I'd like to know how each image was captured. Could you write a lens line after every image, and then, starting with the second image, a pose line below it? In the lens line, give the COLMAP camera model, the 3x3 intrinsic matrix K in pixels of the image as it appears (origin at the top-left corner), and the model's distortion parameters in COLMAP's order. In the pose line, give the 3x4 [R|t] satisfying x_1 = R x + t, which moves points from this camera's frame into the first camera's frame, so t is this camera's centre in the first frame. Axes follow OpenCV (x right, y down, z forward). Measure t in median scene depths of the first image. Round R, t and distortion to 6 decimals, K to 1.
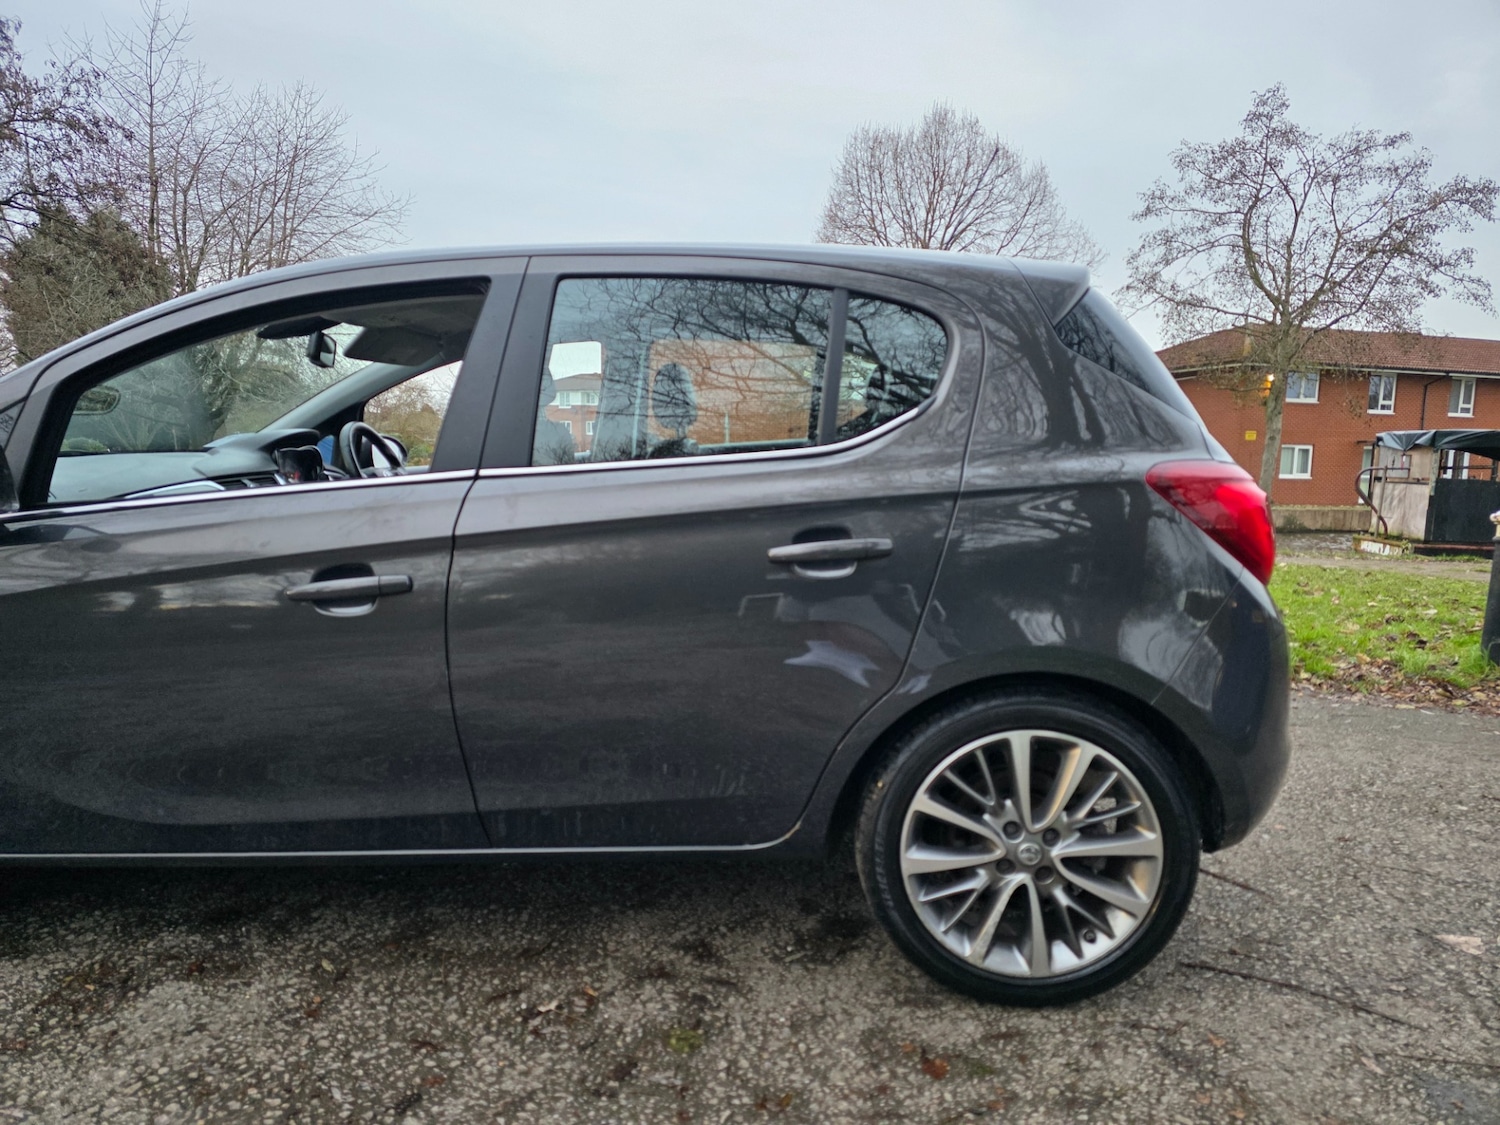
lens RADIAL K [[1011.7, 0, 775.3], [0, 1011.7, 593.3], [0, 0, 1]] dist [0.049265, -0.047215]
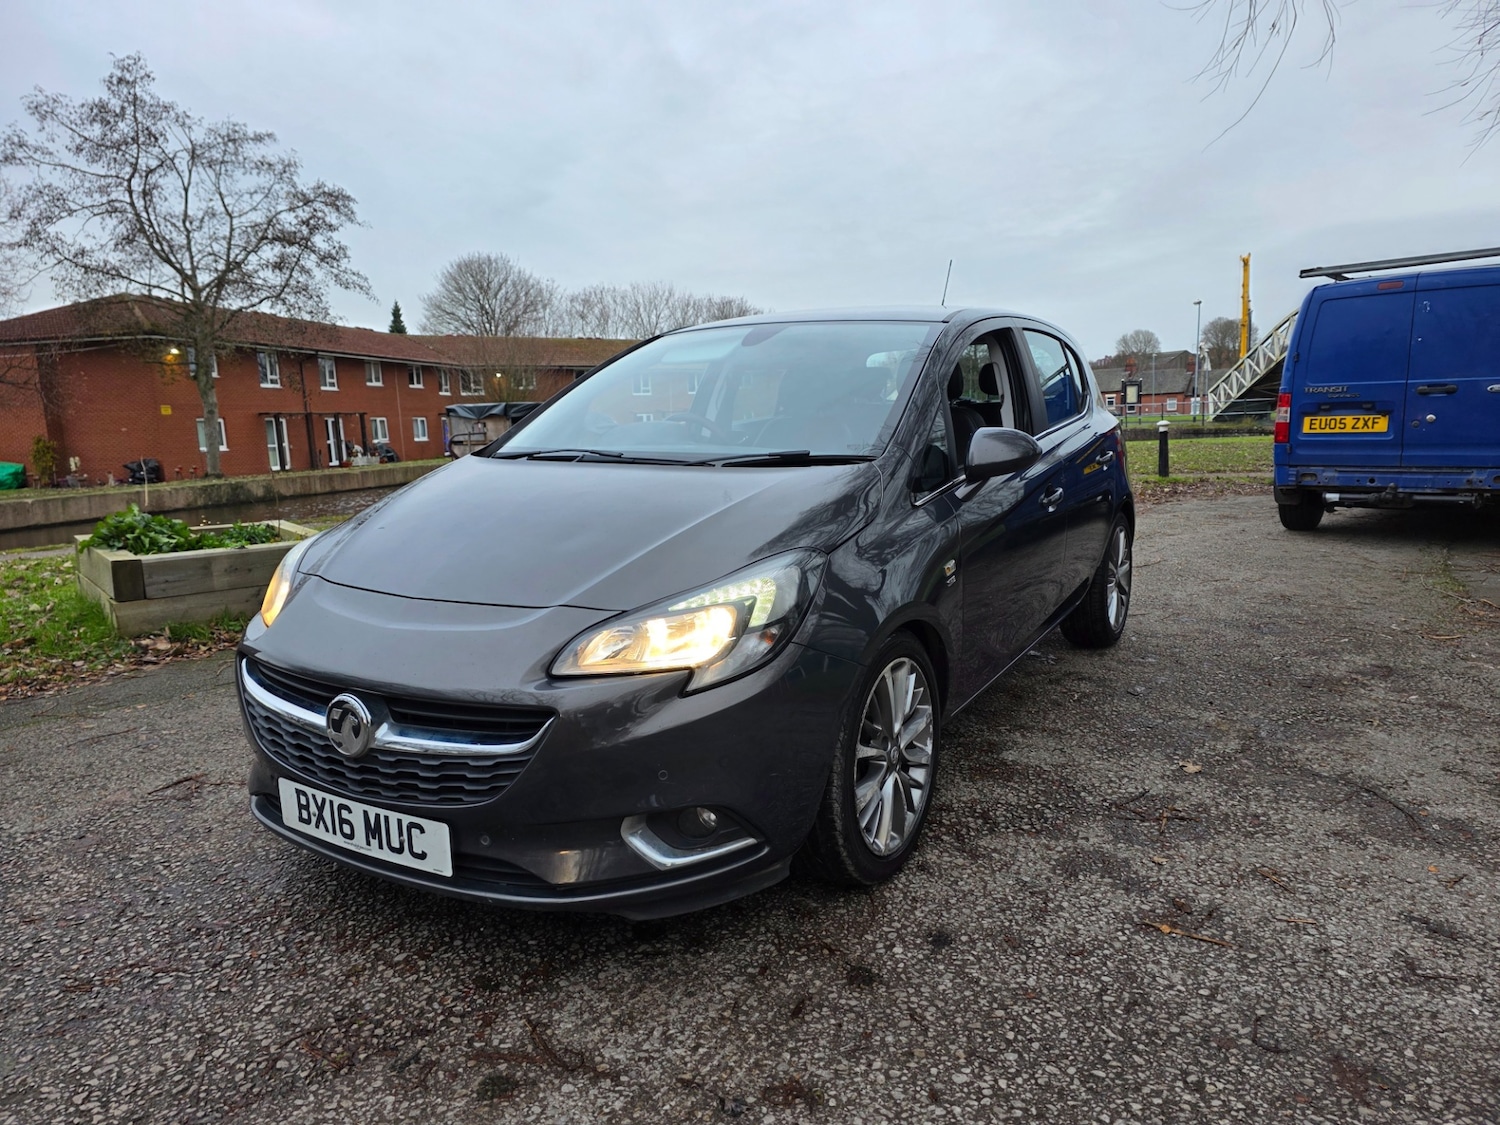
lens RADIAL K [[1011.7, 0, 760.9], [0, 1011.7, 574.9], [0, 0, 1]] dist [0.049265, -0.047215]
pose [[0.482280, -0.164967, 0.860344, -0.156954], [0.157096, 0.982475, 0.100322, -0.009593], [-0.861816, 0.086773, 0.499743, 0.037950]]
